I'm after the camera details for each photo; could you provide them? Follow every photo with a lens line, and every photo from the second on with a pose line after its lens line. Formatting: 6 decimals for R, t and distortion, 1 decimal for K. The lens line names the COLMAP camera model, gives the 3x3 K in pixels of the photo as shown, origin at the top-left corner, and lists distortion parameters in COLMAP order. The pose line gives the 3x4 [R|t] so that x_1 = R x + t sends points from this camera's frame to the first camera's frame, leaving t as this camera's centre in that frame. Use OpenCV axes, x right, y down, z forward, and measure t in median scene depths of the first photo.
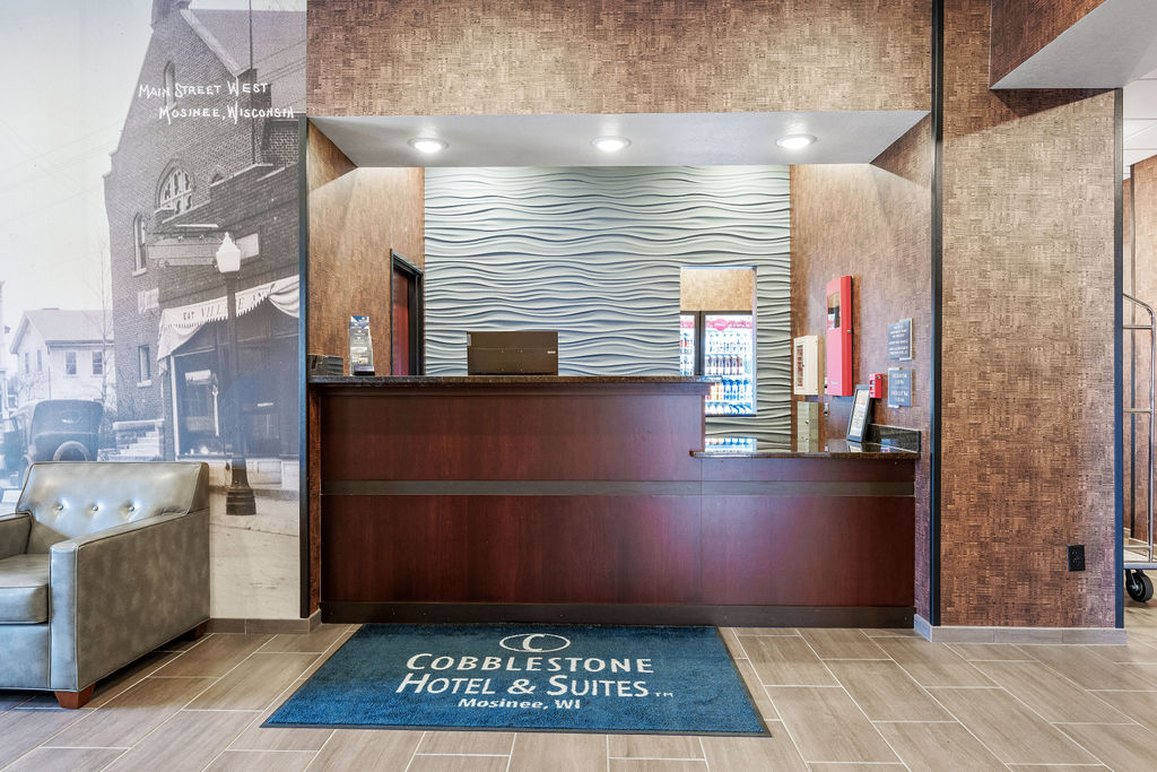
lens RADIAL K [[779.0, 0, 574.7], [0, 779.0, 385.9], [0, 0, 1]] dist [-0.000923, 0.003461]
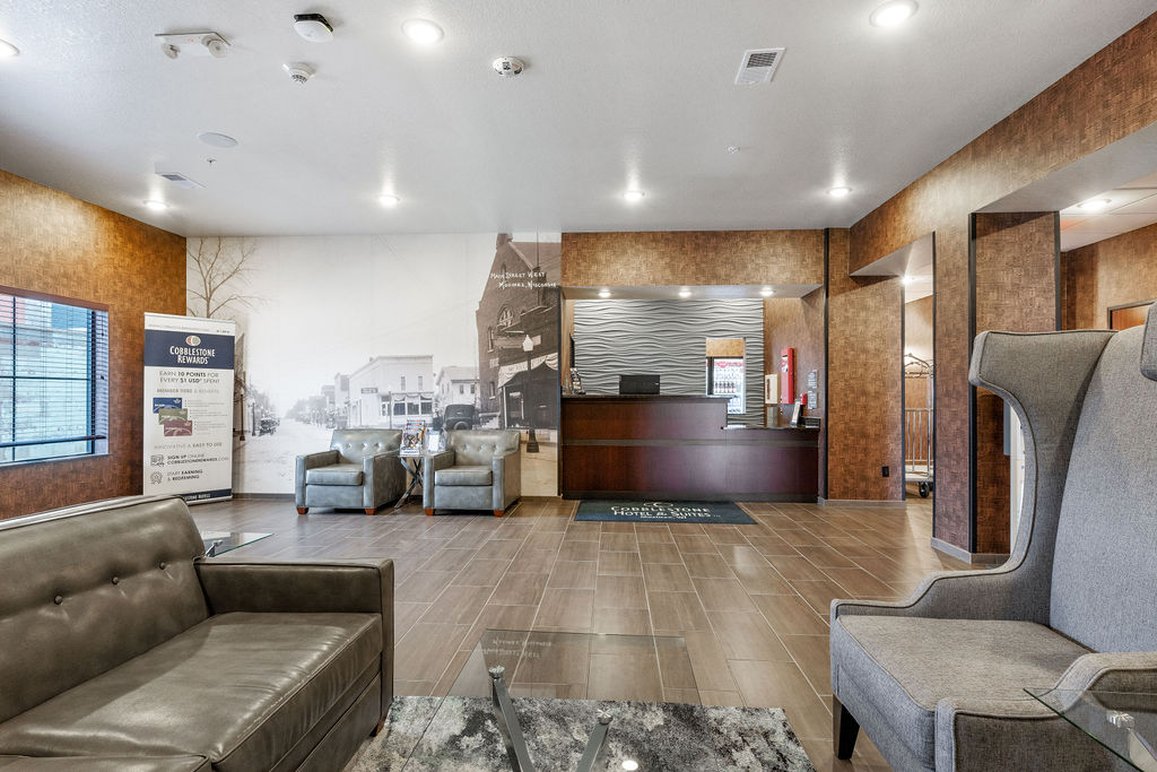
lens RADIAL K [[591.8, 0, 577.9], [0, 591.8, 395.0], [0, 0, 1]] dist [0.004598, 0.002162]
pose [[0.999587, 0.002009, -0.028652, -0.238318], [-0.002210, 0.999973, -0.006983, 0.001235], [0.028637, 0.007044, 0.999565, -0.815372]]
